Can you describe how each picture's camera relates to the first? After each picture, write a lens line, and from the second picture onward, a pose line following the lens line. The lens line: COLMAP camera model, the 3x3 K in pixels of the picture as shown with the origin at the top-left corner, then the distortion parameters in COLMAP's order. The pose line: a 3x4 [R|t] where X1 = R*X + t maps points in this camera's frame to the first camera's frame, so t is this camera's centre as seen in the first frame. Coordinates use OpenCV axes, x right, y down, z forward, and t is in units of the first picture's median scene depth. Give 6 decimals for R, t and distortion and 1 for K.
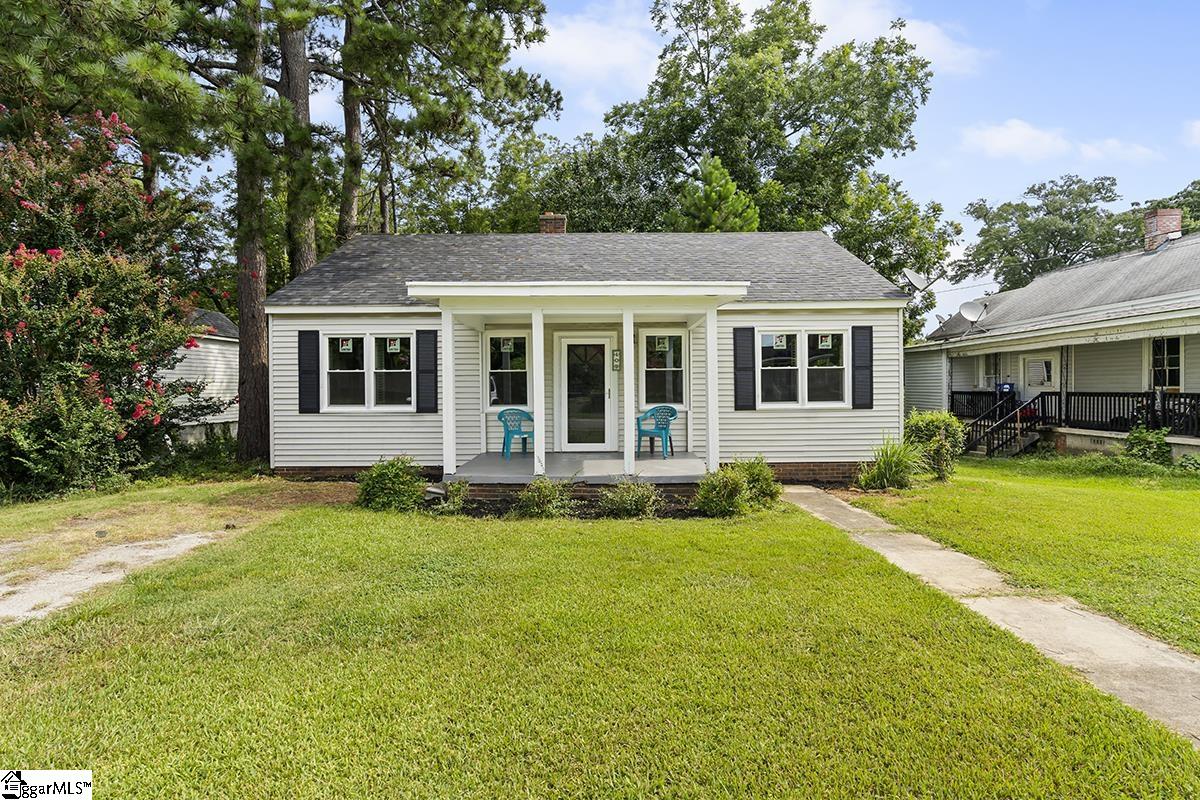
lens RADIAL K [[589.0, 0, 600.4], [0, 589.0, 395.9], [0, 0, 1]] dist [0.005813, 0.001382]
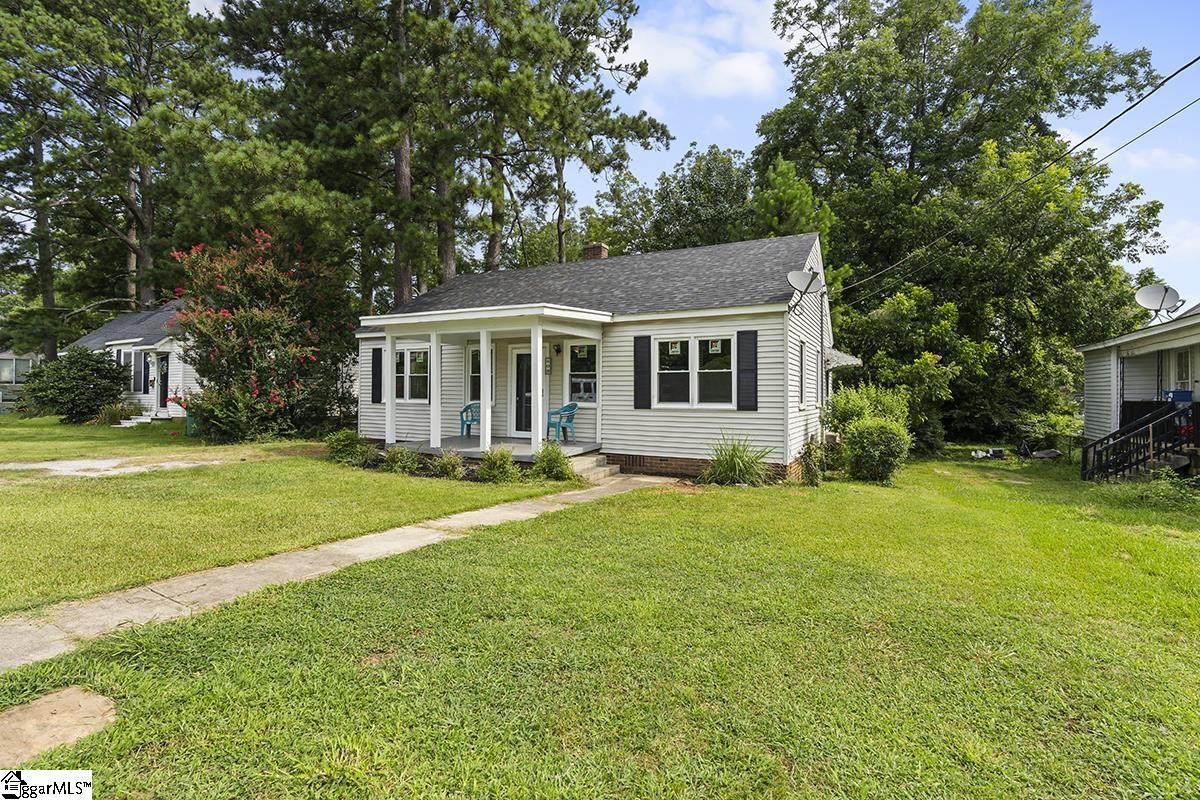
lens RADIAL K [[562.3, 0, 600.8], [0, 562.3, 398.2], [0, 0, 1]] dist [-0.002303, -0.000385]
pose [[0.878590, 0.018155, -0.477231, 0.691867], [-0.016676, 0.999834, 0.007336, -0.002683], [0.477285, 0.001512, 0.878747, 0.007525]]
